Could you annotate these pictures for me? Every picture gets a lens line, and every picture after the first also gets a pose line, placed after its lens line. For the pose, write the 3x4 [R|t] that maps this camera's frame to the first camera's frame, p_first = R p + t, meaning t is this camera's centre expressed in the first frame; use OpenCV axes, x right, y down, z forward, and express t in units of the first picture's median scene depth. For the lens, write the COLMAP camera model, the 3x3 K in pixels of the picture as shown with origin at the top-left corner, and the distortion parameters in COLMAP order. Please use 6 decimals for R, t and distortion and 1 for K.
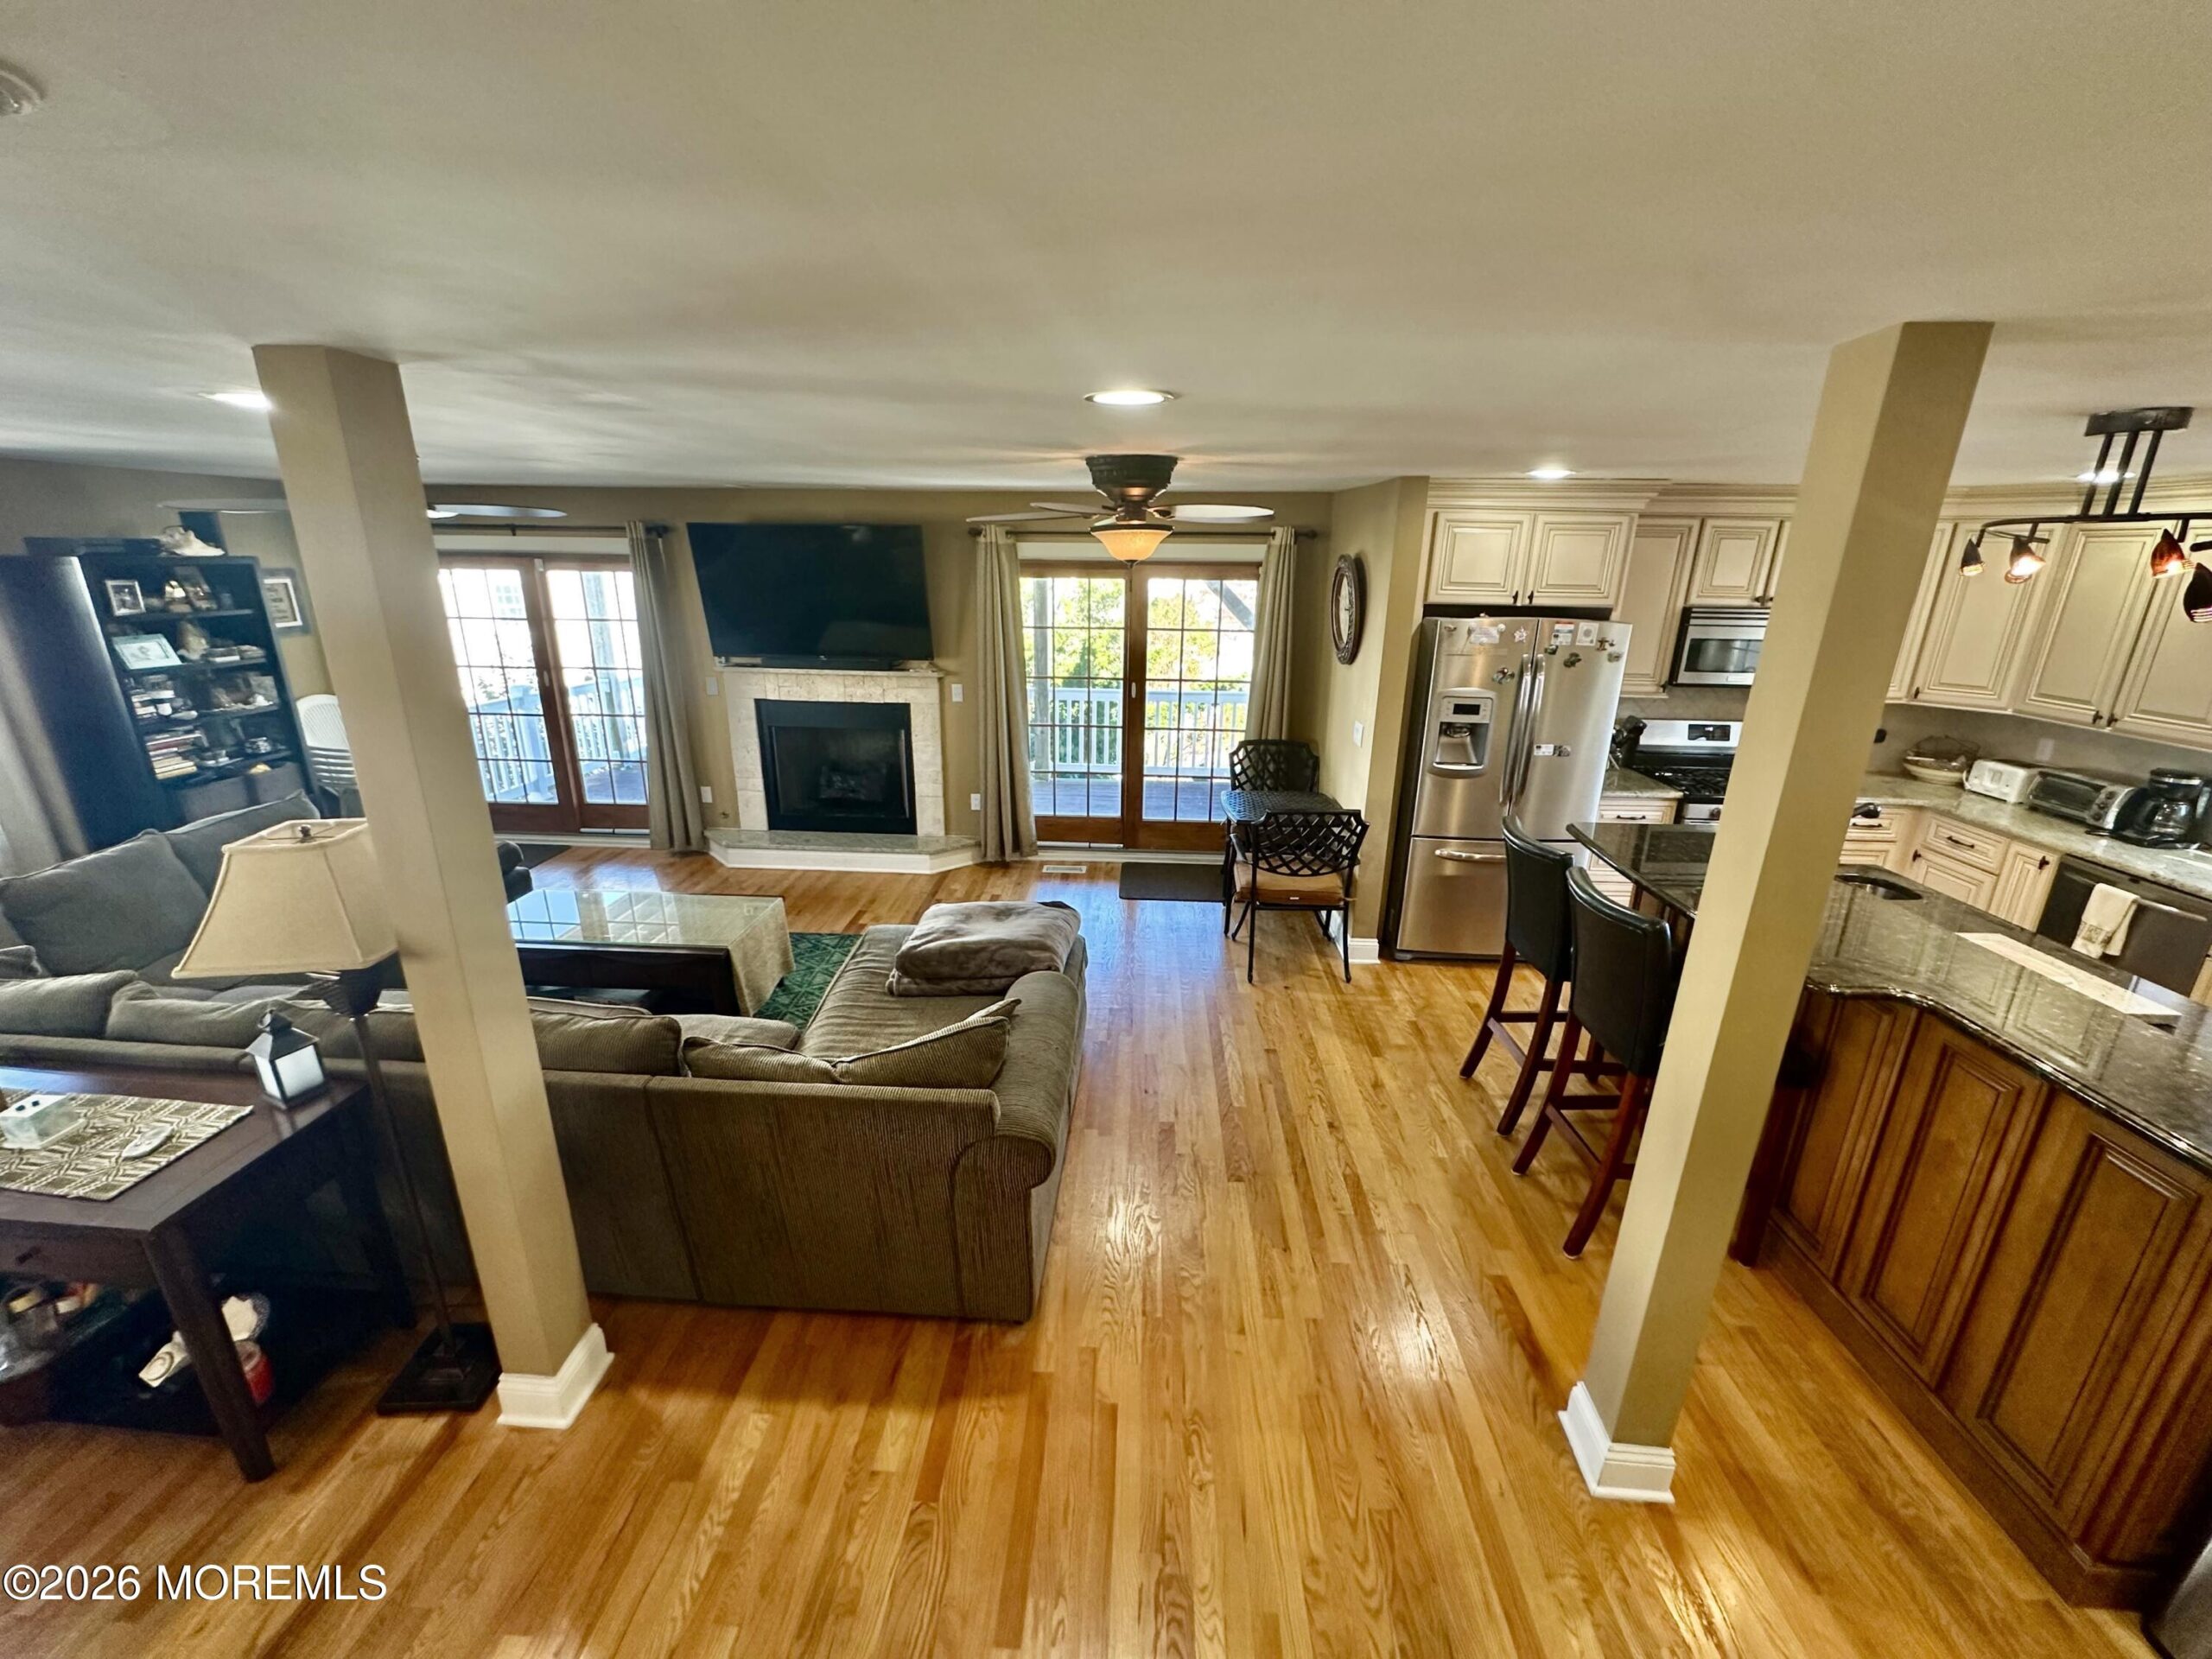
lens RADIAL K [[881.7, 0, 1096.0], [0, 881.7, 828.0], [0, 0, 1]] dist [-0.004842, 0.000533]
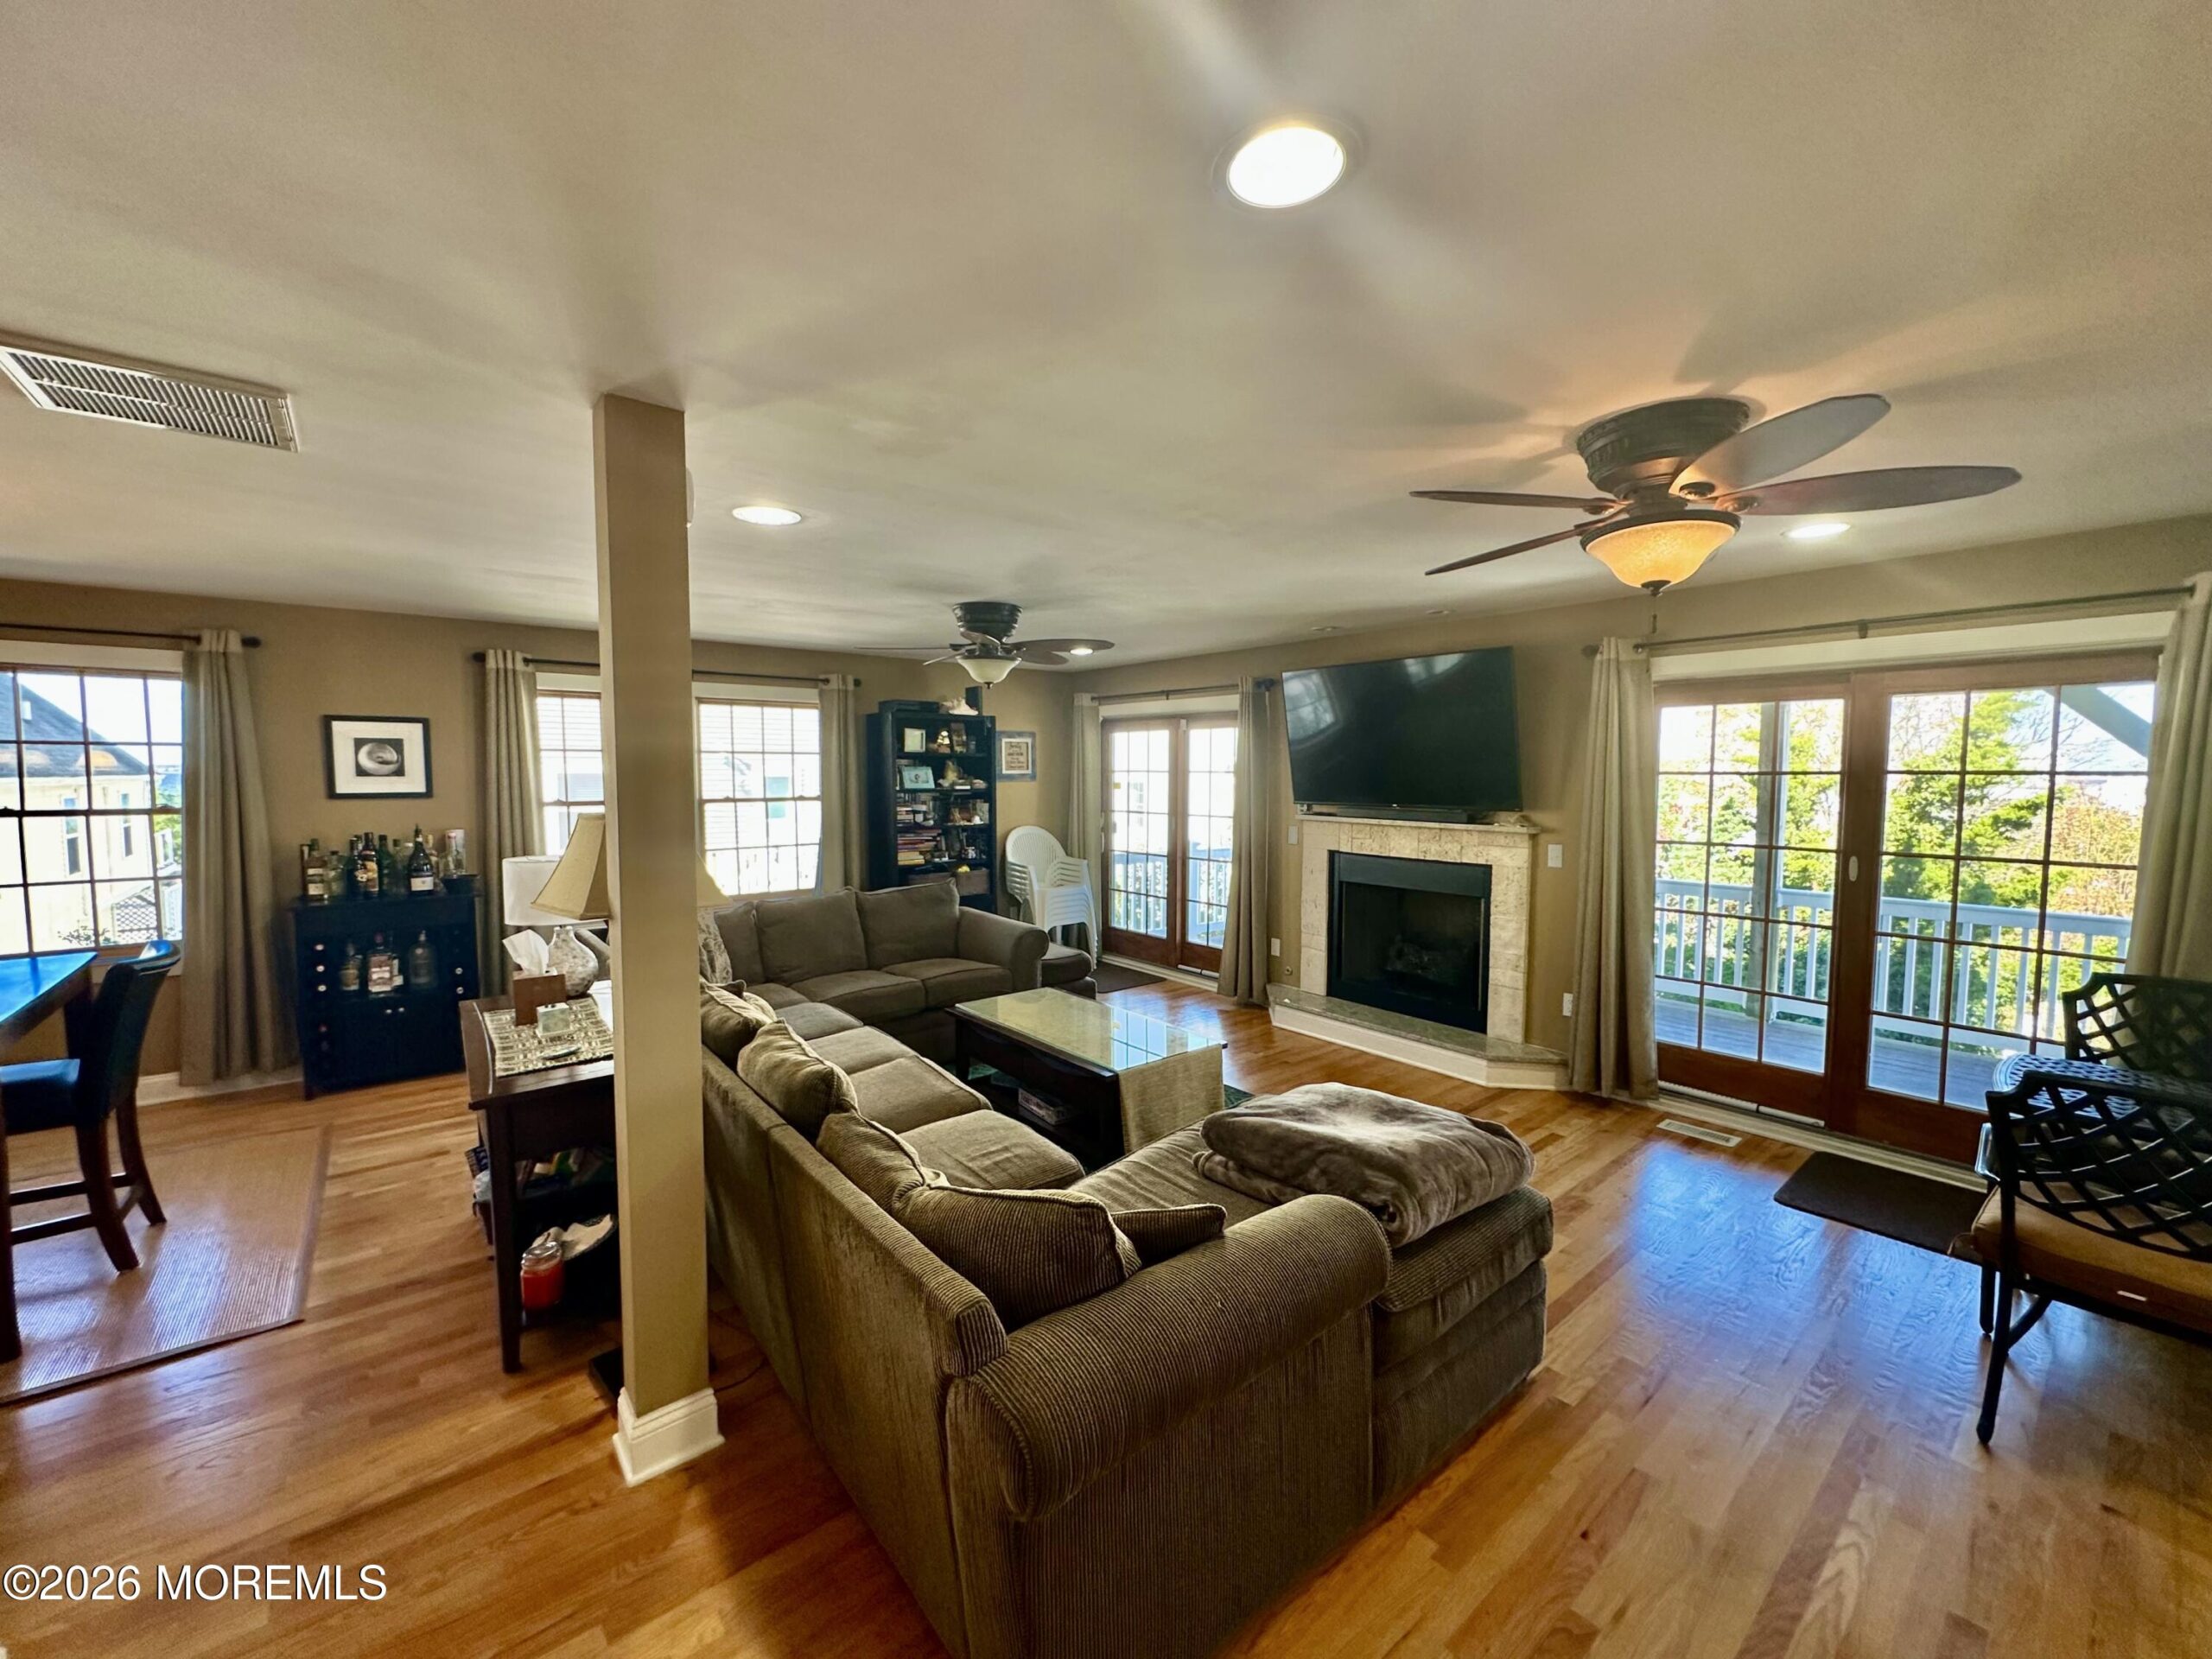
lens RADIAL K [[881.7, 0, 1107.8], [0, 881.7, 831.7], [0, 0, 1]] dist [-0.004842, 0.000533]
pose [[0.678126, 0.039461, -0.733886, 0.144210], [-0.214390, 0.965749, -0.146173, 0.021918], [0.702981, 0.256461, 0.663359, 0.220867]]
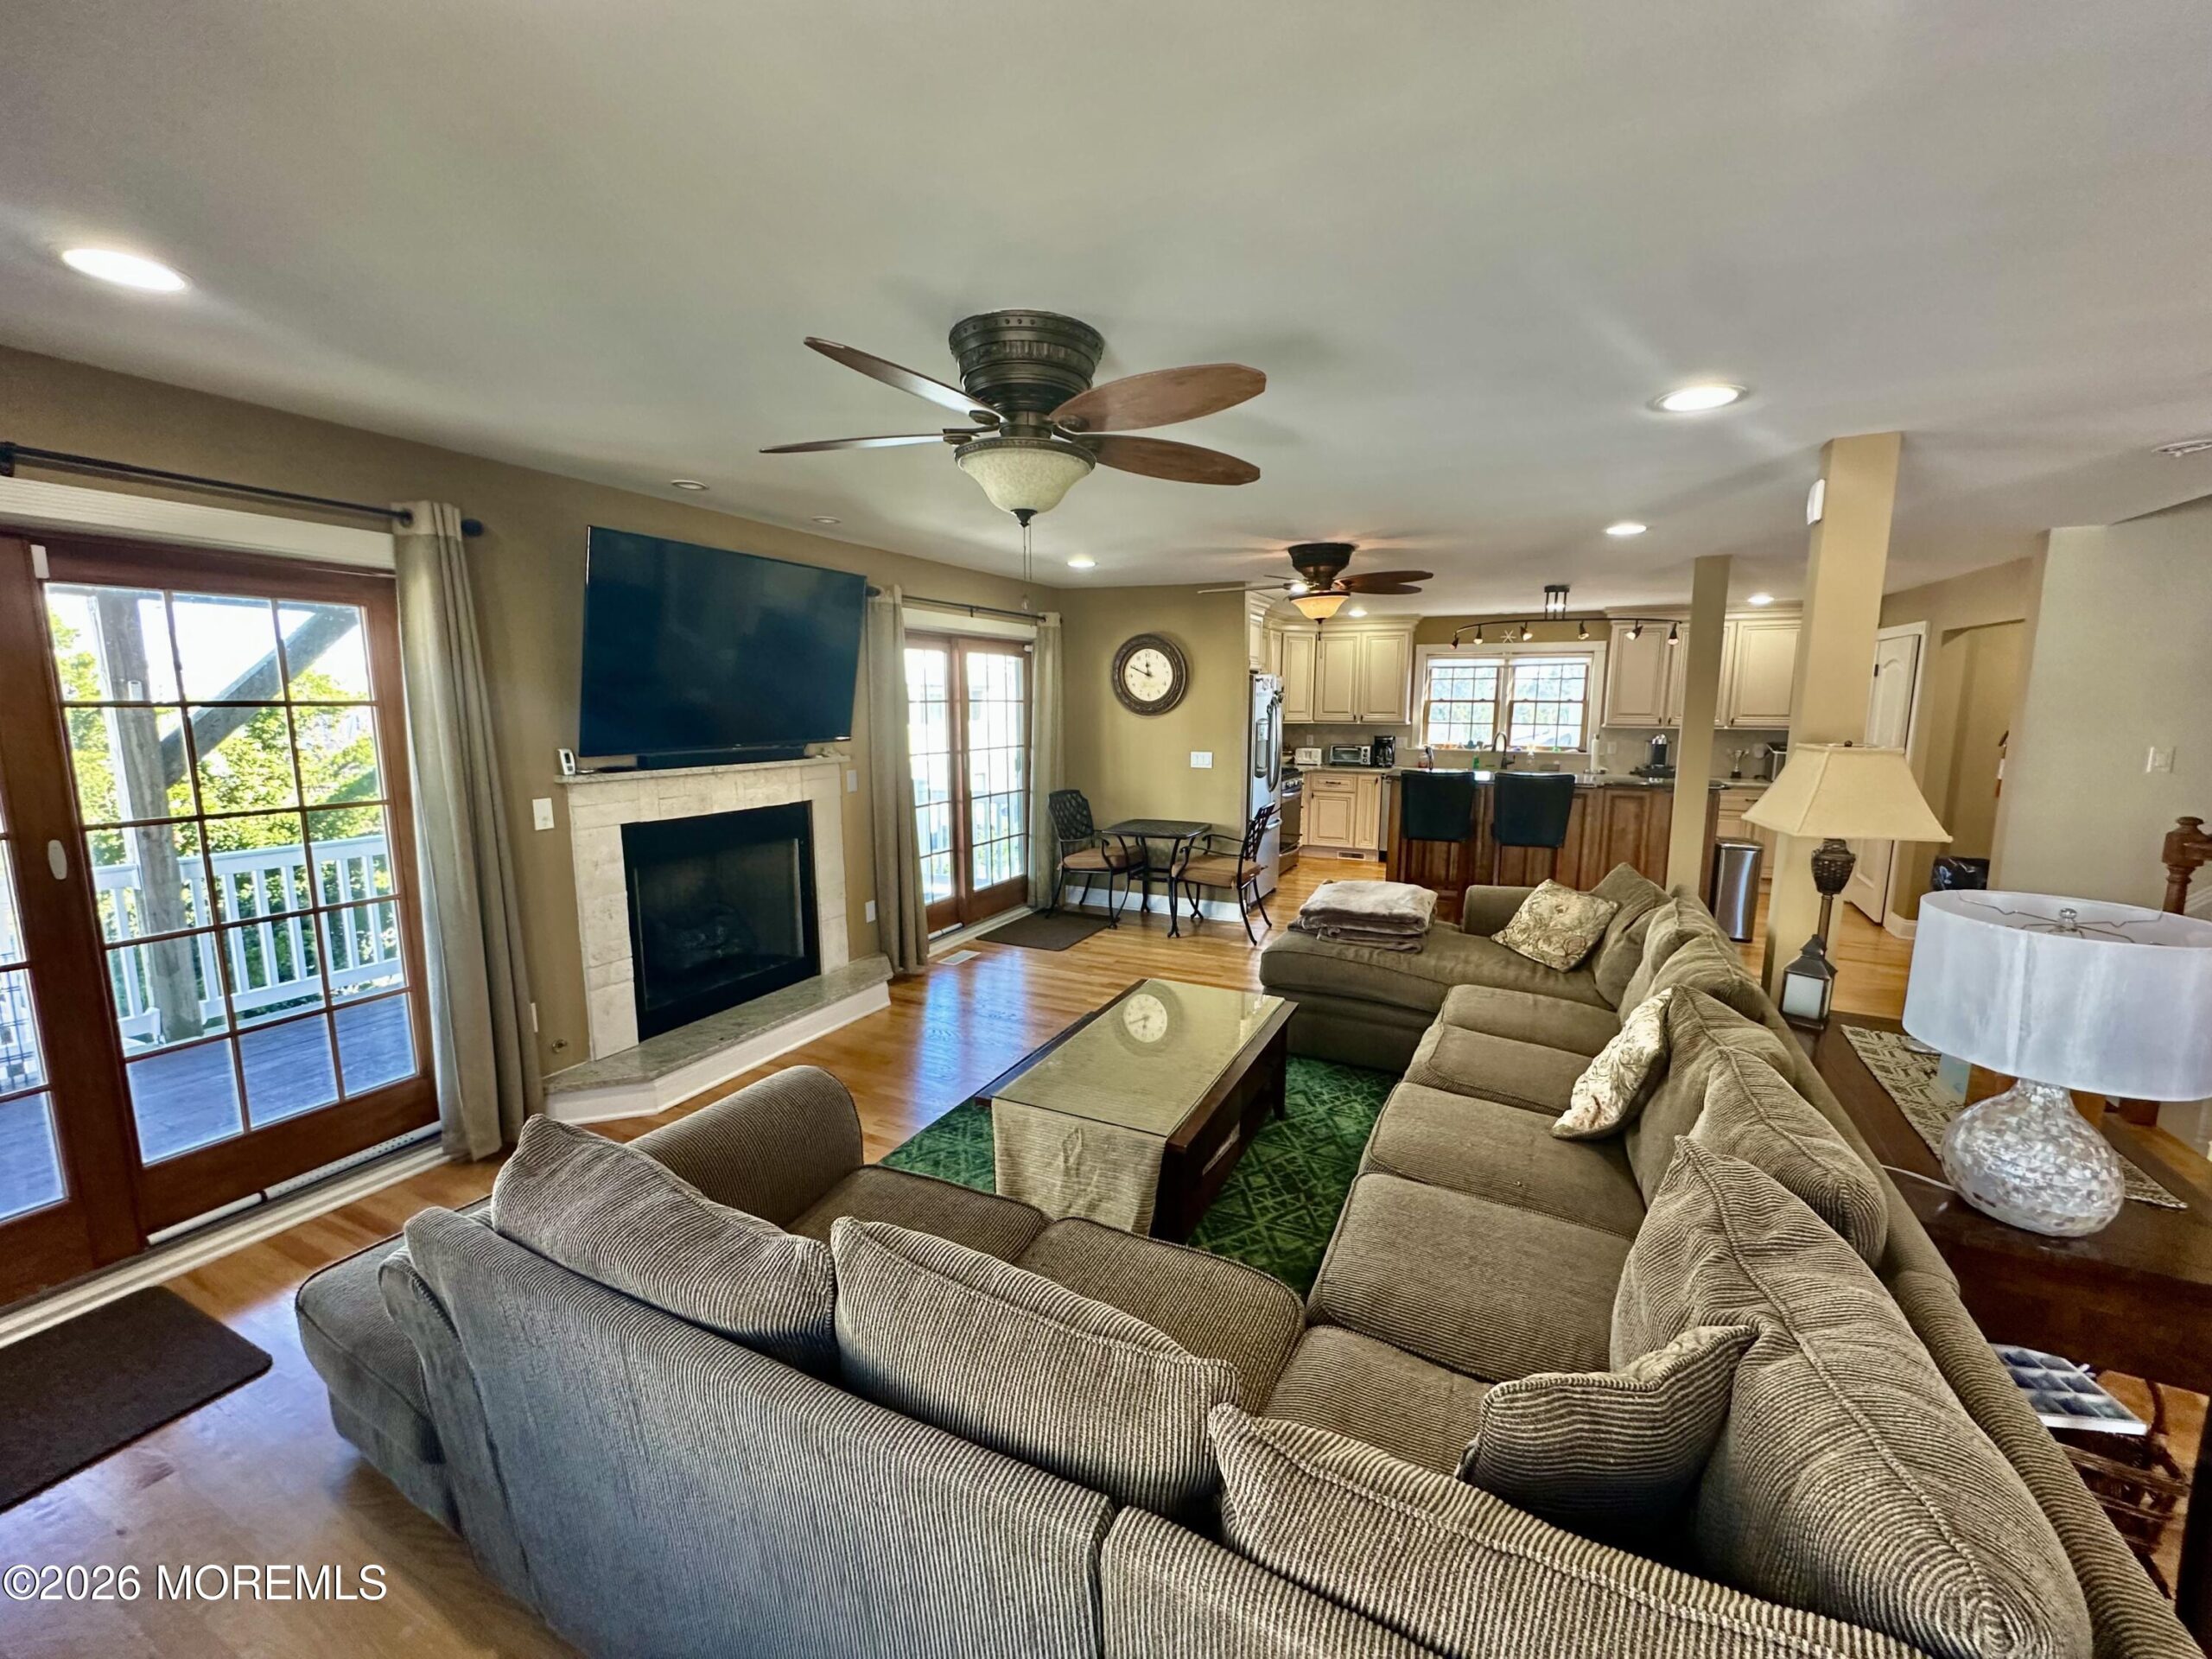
lens RADIAL K [[881.7, 0, 1104.6], [0, 881.7, 829.6], [0, 0, 1]] dist [-0.004842, 0.000533]
pose [[0.387438, -0.146672, 0.910153, -0.842670], [0.278156, 0.959851, 0.036274, -0.076753], [-0.878932, 0.239111, 0.412680, 0.483409]]
